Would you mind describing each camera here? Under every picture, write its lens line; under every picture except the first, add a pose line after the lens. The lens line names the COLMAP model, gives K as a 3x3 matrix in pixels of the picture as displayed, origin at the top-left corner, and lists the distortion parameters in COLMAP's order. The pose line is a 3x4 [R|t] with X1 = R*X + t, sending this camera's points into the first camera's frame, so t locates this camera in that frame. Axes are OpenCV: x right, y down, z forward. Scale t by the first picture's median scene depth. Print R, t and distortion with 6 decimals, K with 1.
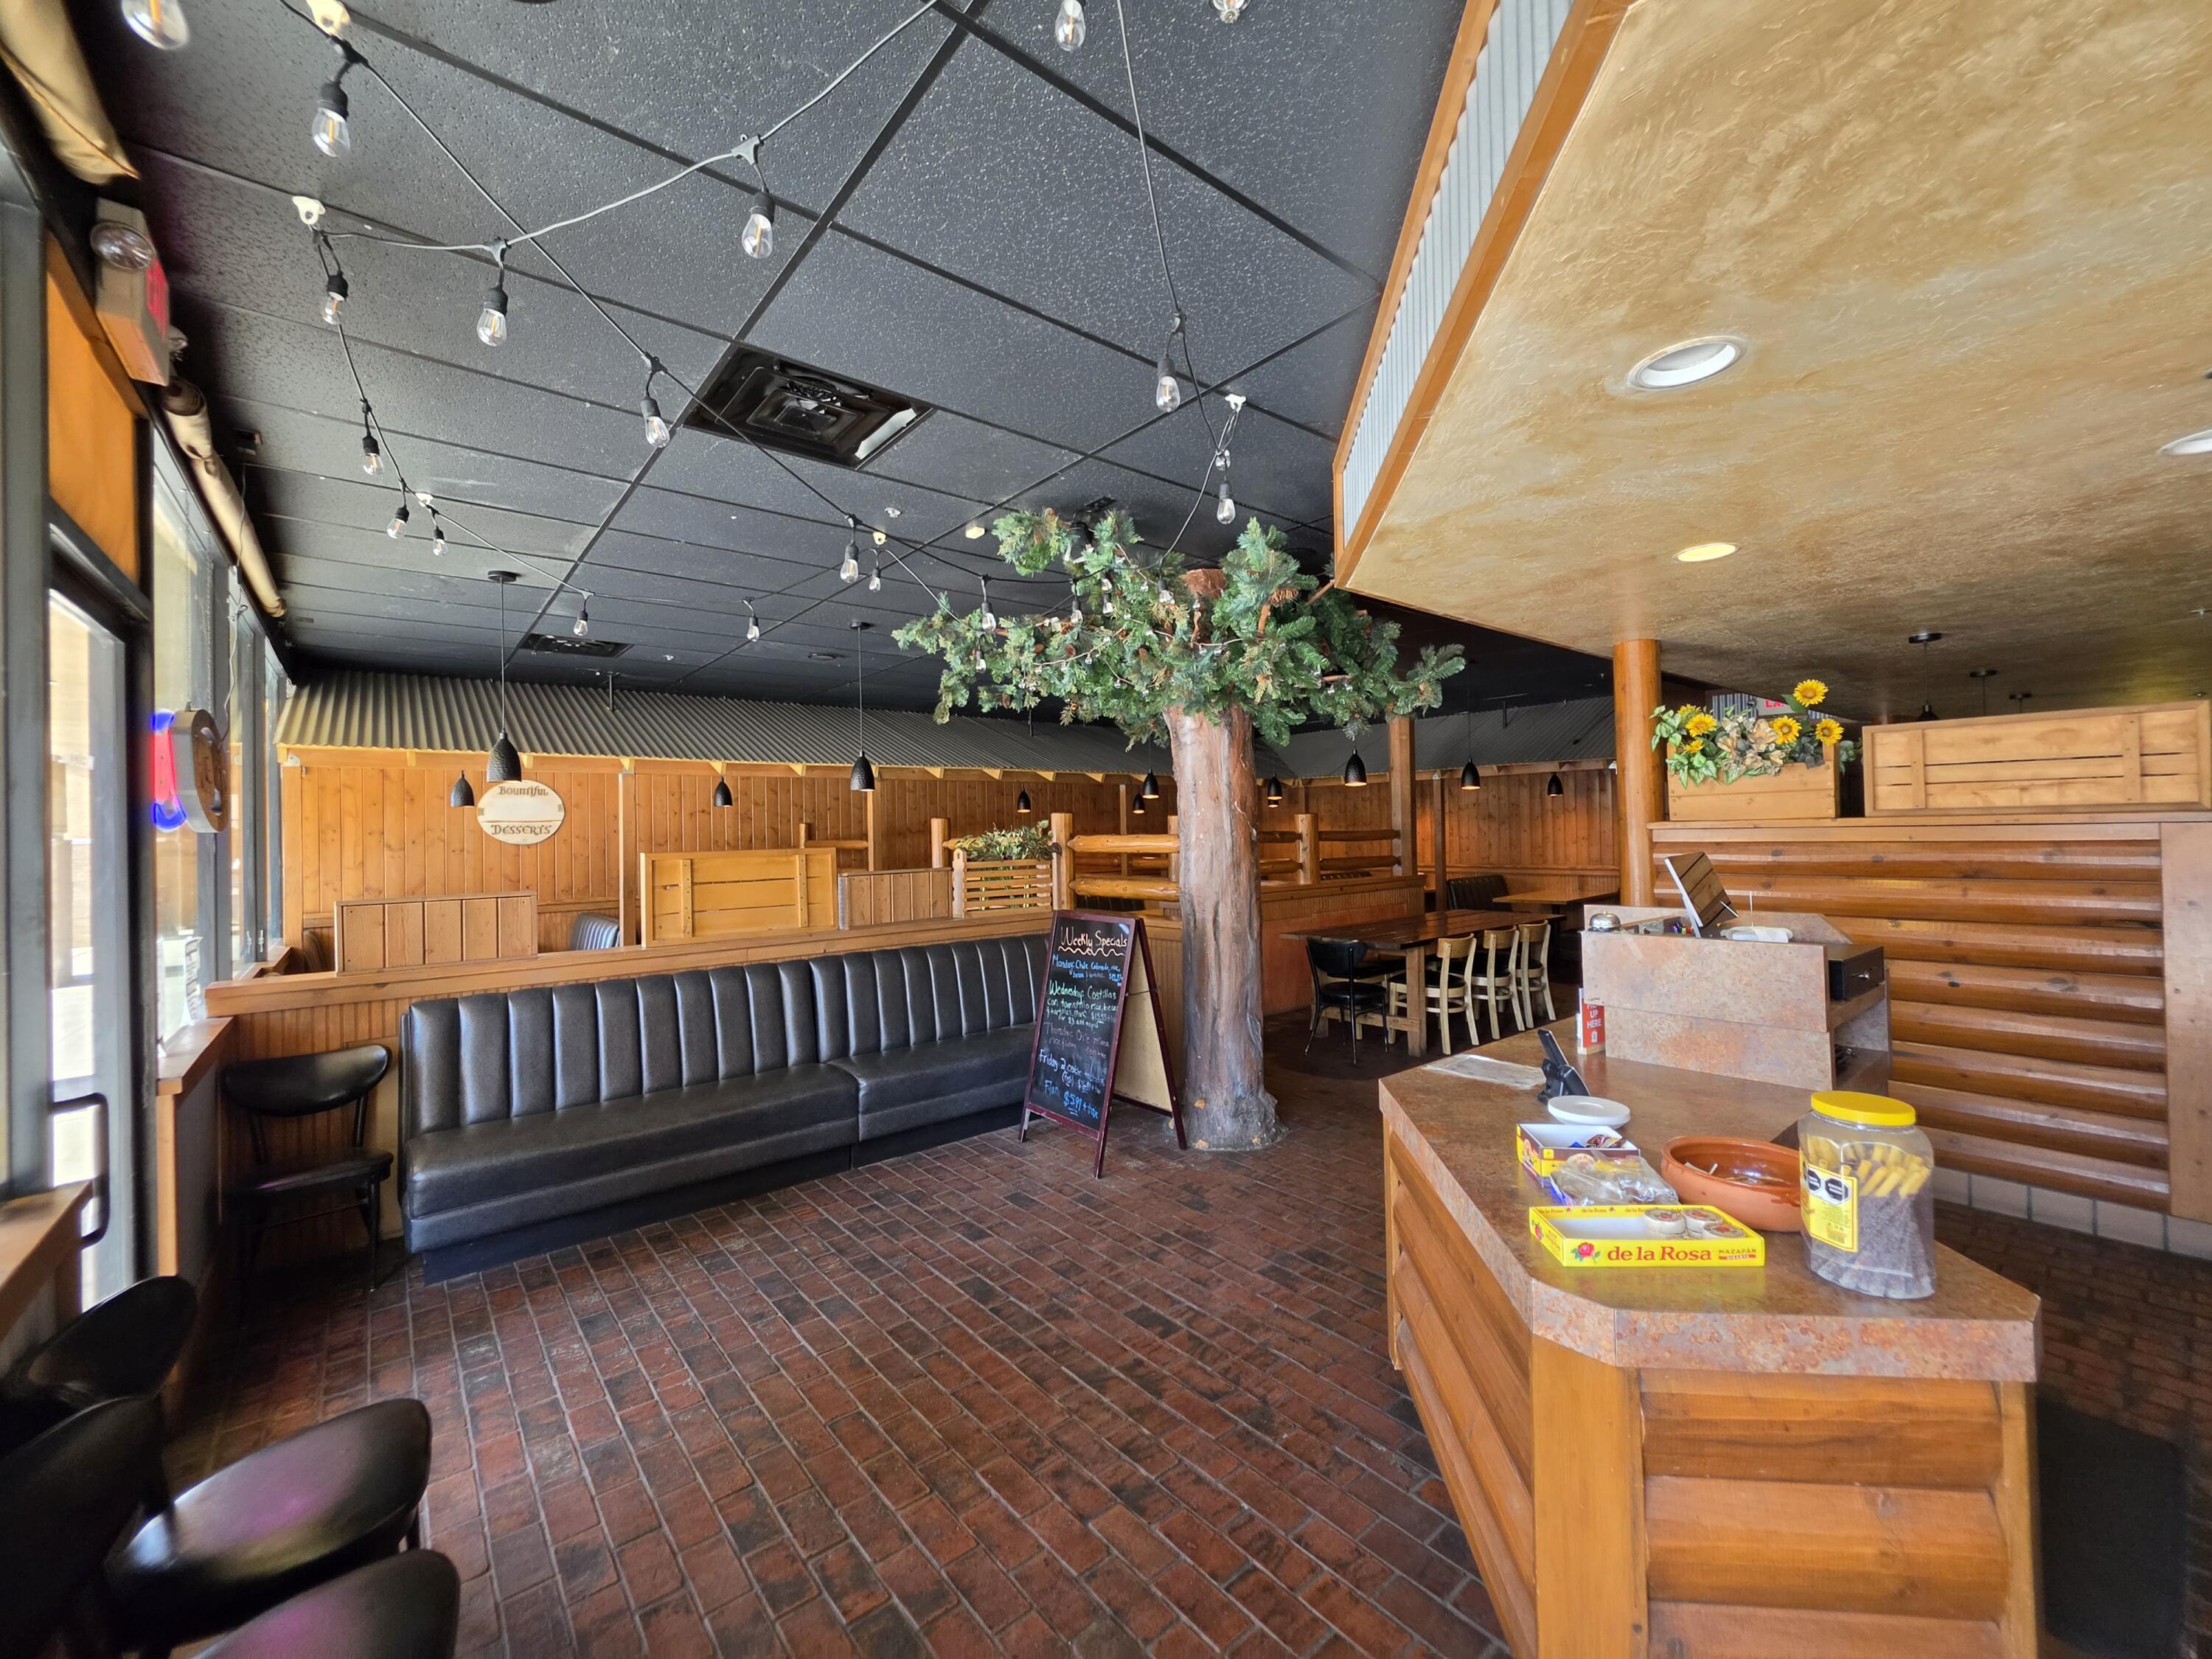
lens RADIAL K [[887.0, 0, 1094.7], [0, 887.0, 828.1], [0, 0, 1]] dist [-0.000946, -0.000064]
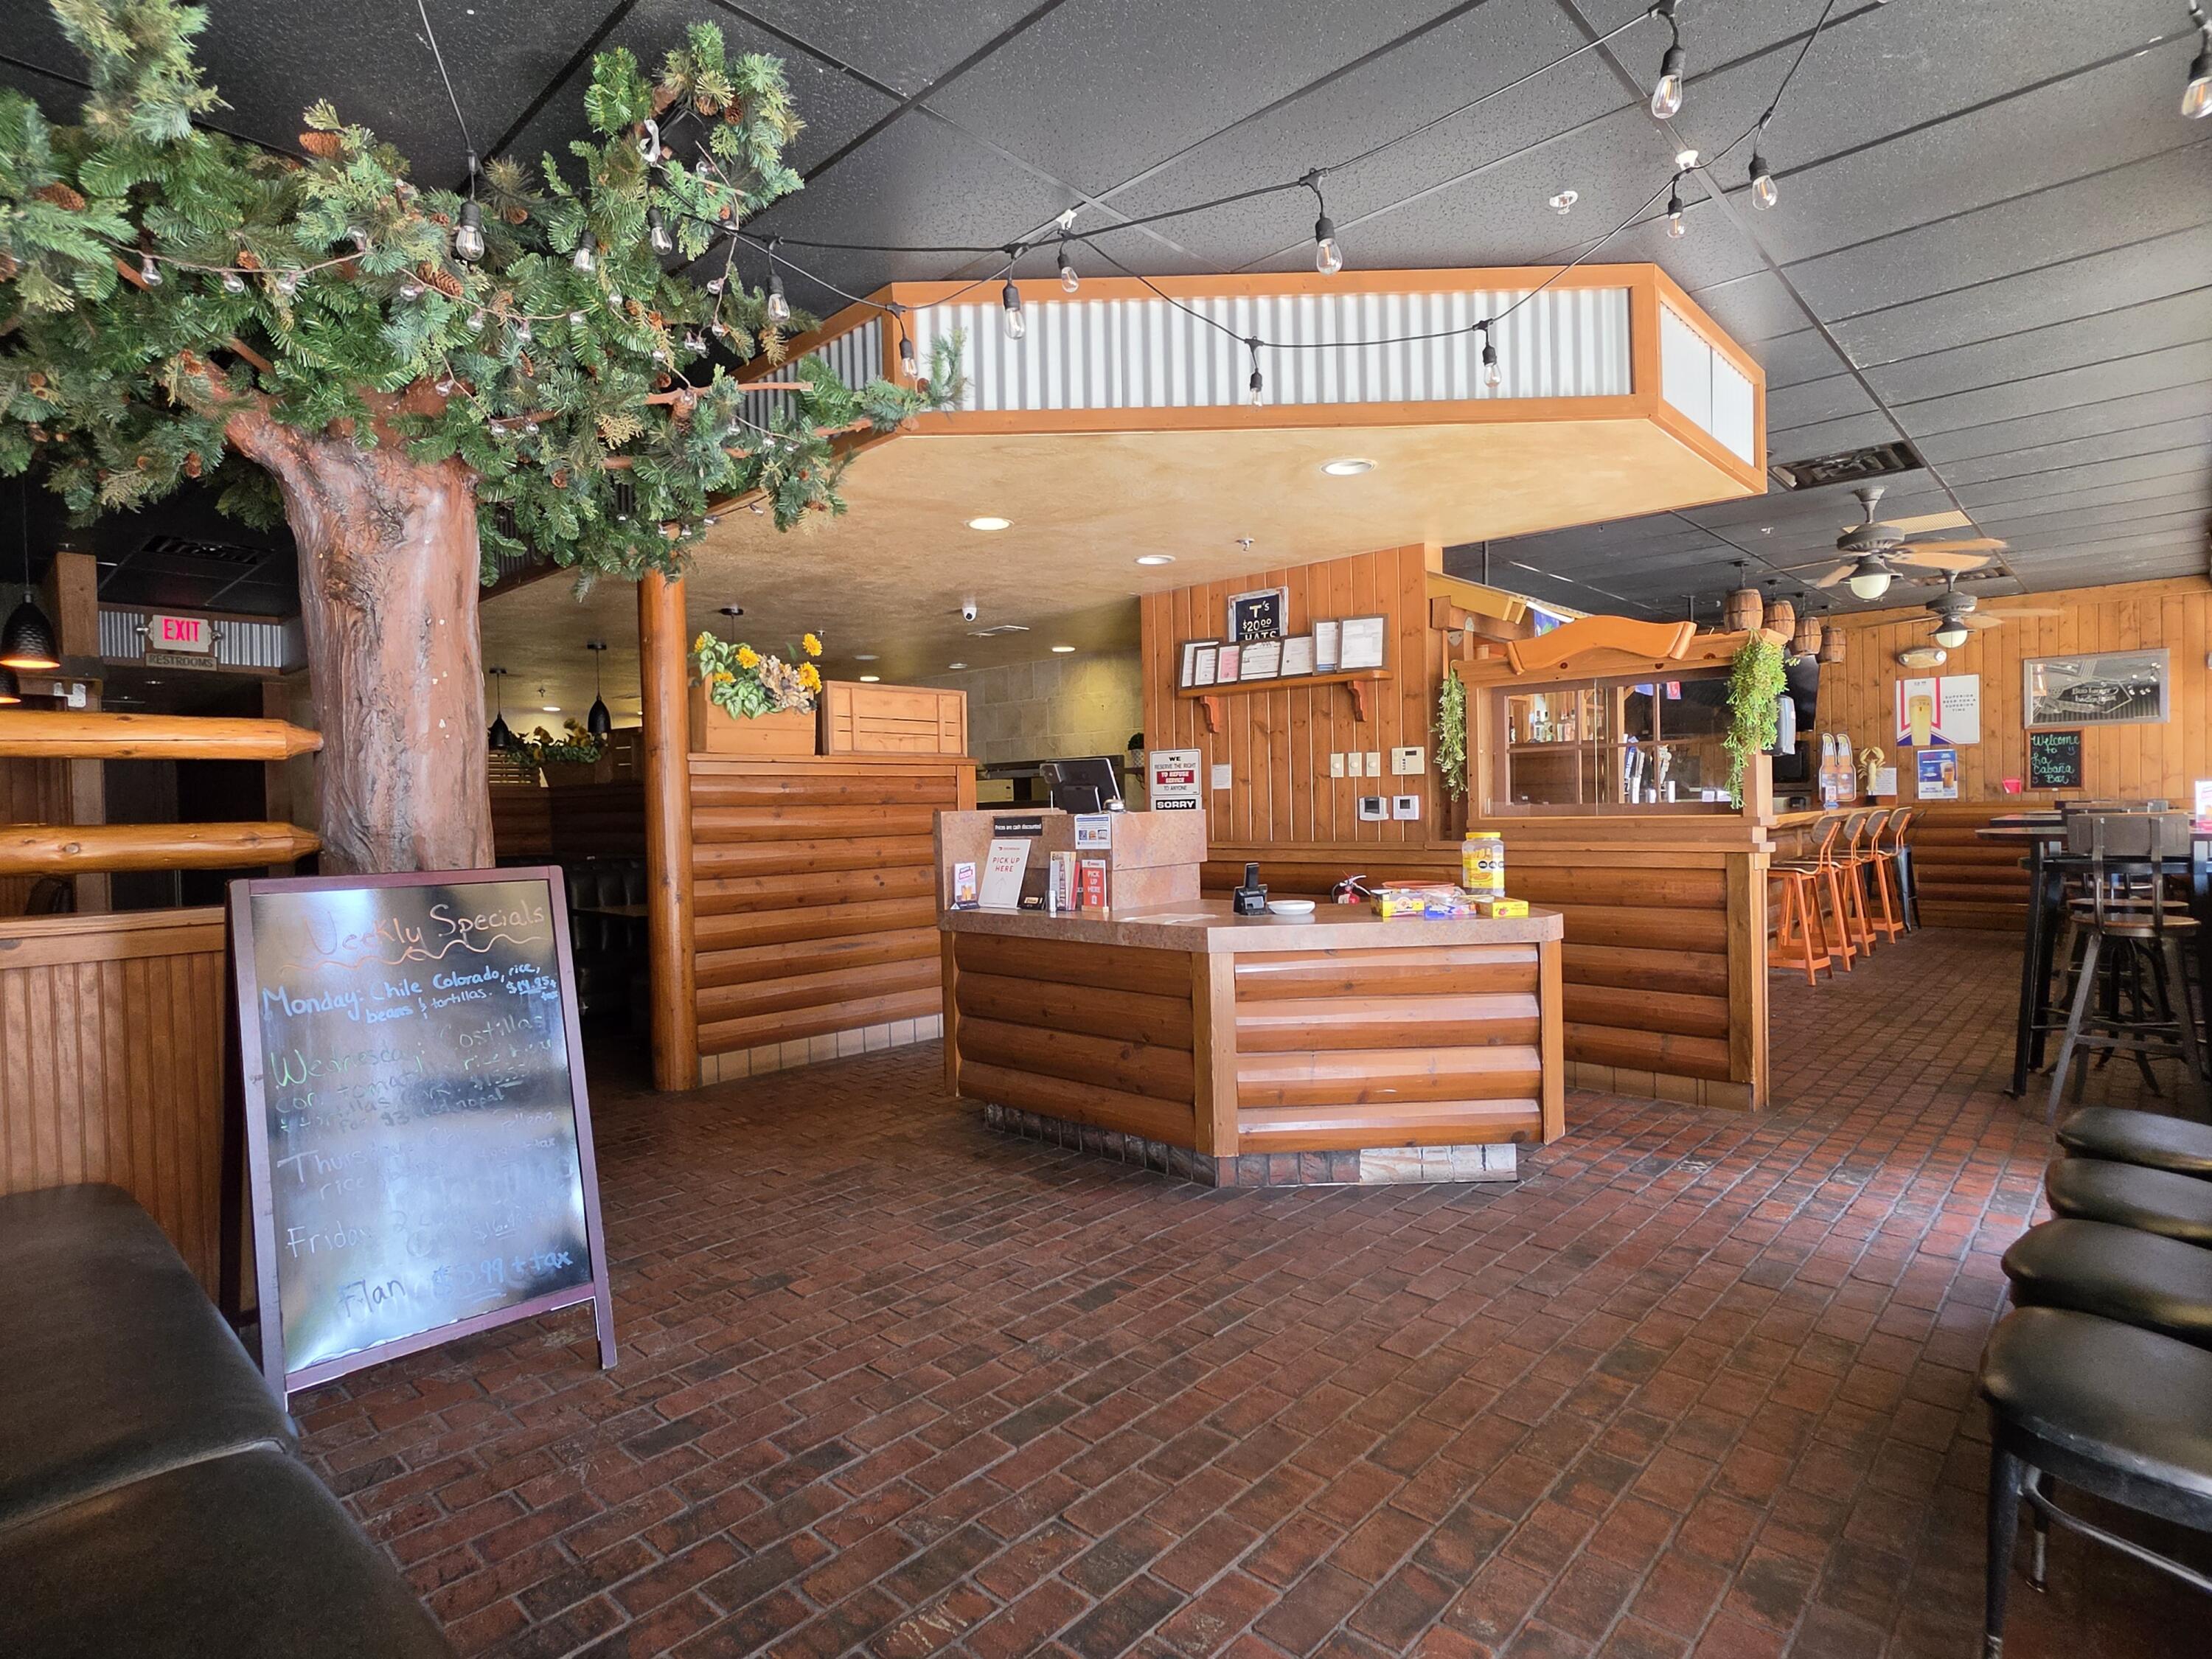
lens RADIAL K [[1149.1, 0, 1113.6], [0, 1149.1, 829.2], [0, 0, 1]] dist [0.006446, 0.001064]
pose [[-0.140071, 0.003609, 0.990135, -0.864845], [0.019062, 0.999818, -0.000948, 0.113429], [-0.989958, 0.018741, -0.140114, 0.991179]]
